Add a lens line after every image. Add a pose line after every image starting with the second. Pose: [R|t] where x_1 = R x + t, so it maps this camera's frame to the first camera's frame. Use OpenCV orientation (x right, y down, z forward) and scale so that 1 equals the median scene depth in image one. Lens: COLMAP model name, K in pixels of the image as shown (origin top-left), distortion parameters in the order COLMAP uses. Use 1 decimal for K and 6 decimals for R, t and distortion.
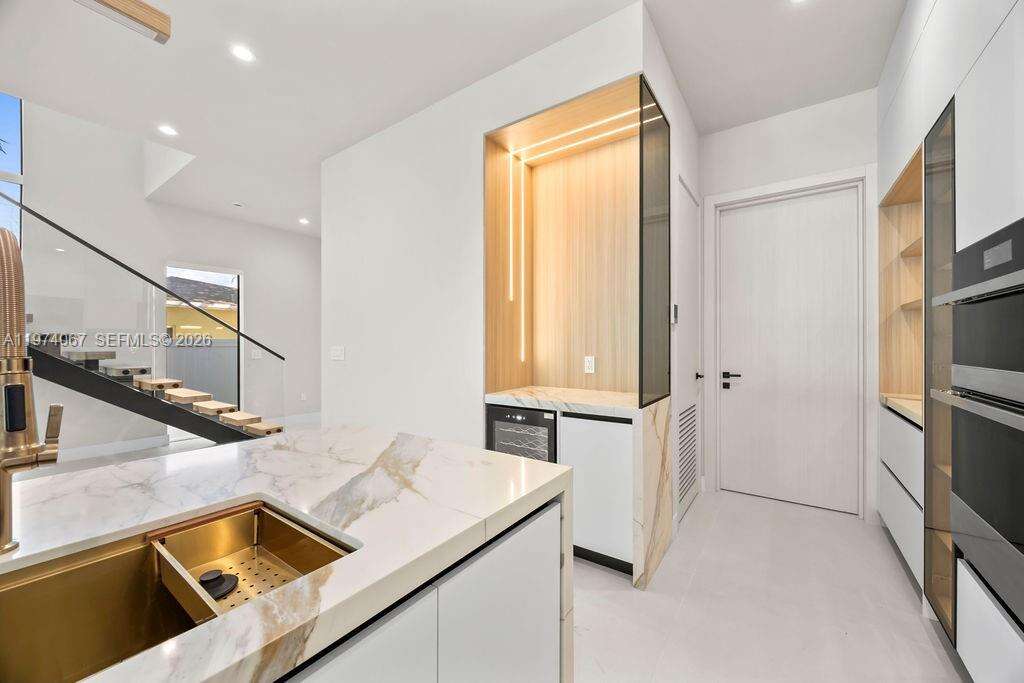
lens RADIAL K [[390.7, 0, 511.6], [0, 390.7, 344.6], [0, 0, 1]] dist [-0.000677, -0.000027]
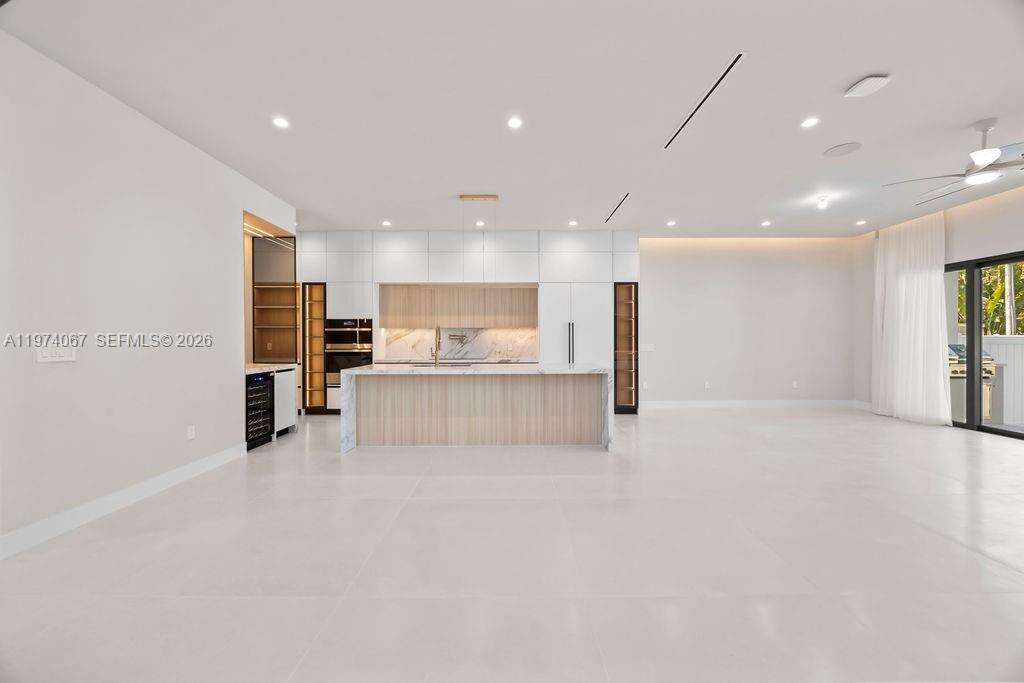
lens RADIAL K [[390.7, 0, 511.6], [0, 390.7, 344.6], [0, 0, 1]] dist [-0.000677, -0.000027]
pose [[-0.581773, -0.007860, 0.813314, -1.889145], [0.004102, 0.999912, 0.012598, 0.004882], [-0.813341, 0.010665, -0.581689, 0.954982]]
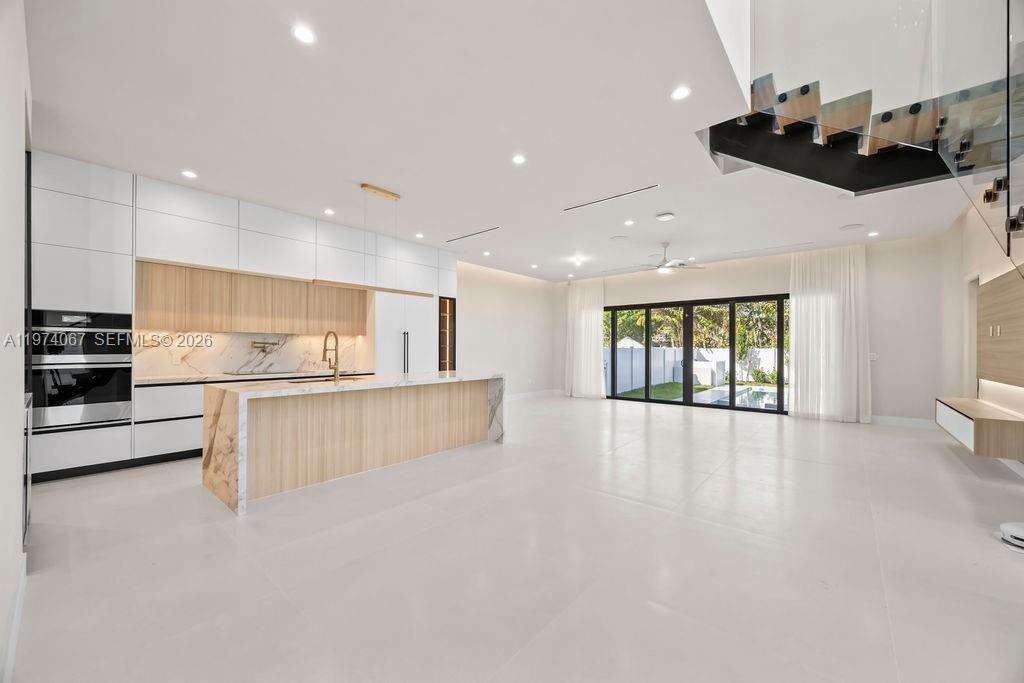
lens RADIAL K [[396.5, 0, 511.9], [0, 396.5, 350.9], [0, 0, 1]] dist [0.001793, 0.000482]
pose [[-0.995812, -0.001630, 0.091410, -1.071230], [-0.001024, 0.999977, 0.006684, 0.002321], [-0.091419, 0.006562, -0.995791, 1.595219]]
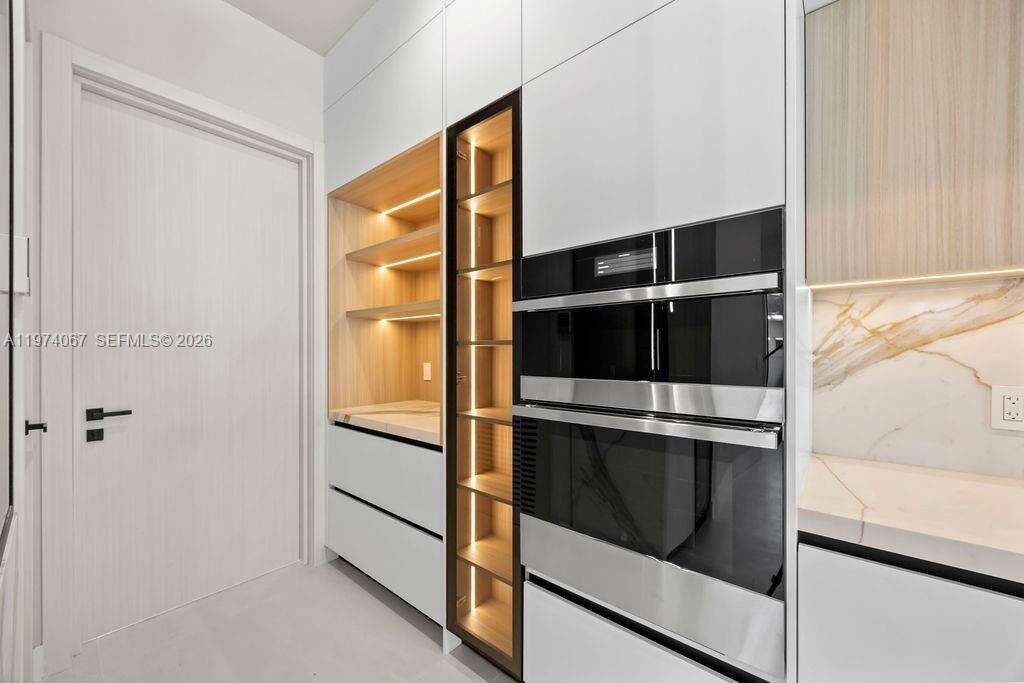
lens RADIAL K [[396.5, 0, 511.9], [0, 396.5, 350.9], [0, 0, 1]] dist [0.001793, 0.000482]
pose [[0.093430, -0.002355, 0.995623, 0.092123], [0.002144, 0.999995, 0.002164, -0.007684], [-0.995624, 0.001933, 0.093434, 0.478288]]
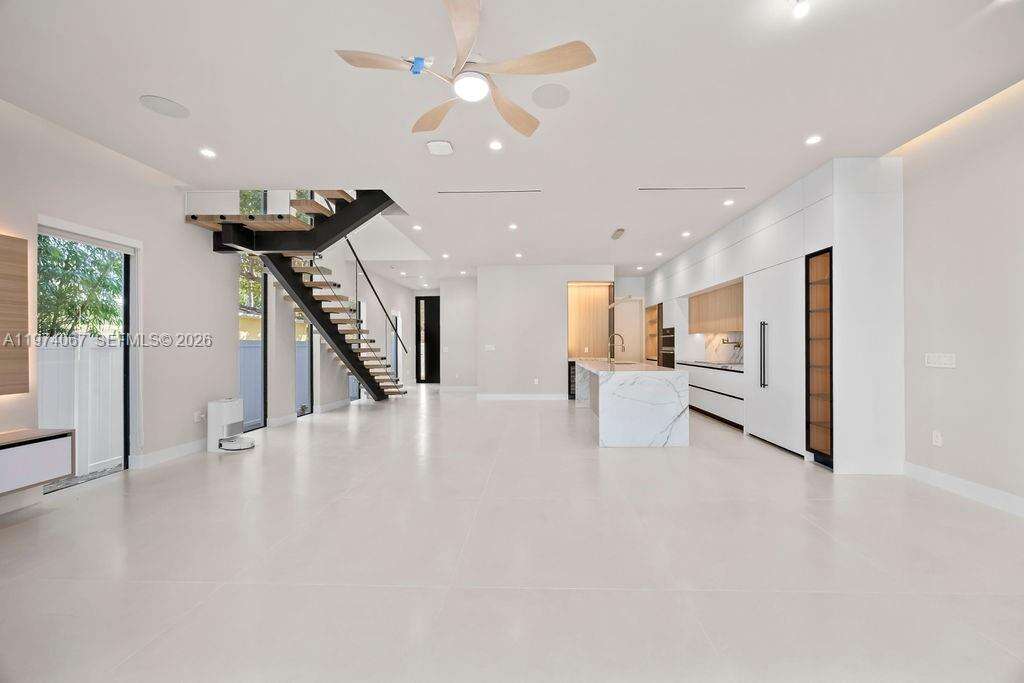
lens RADIAL K [[392.7, 0, 527.9], [0, 392.7, 345.4], [0, 0, 1]] dist [0.000417, 0.000110]
pose [[0.832293, -0.002967, 0.554328, -2.070523], [0.003782, 0.999993, -0.000326, 0.009530], [-0.554323, 0.002368, 0.832298, -1.513544]]
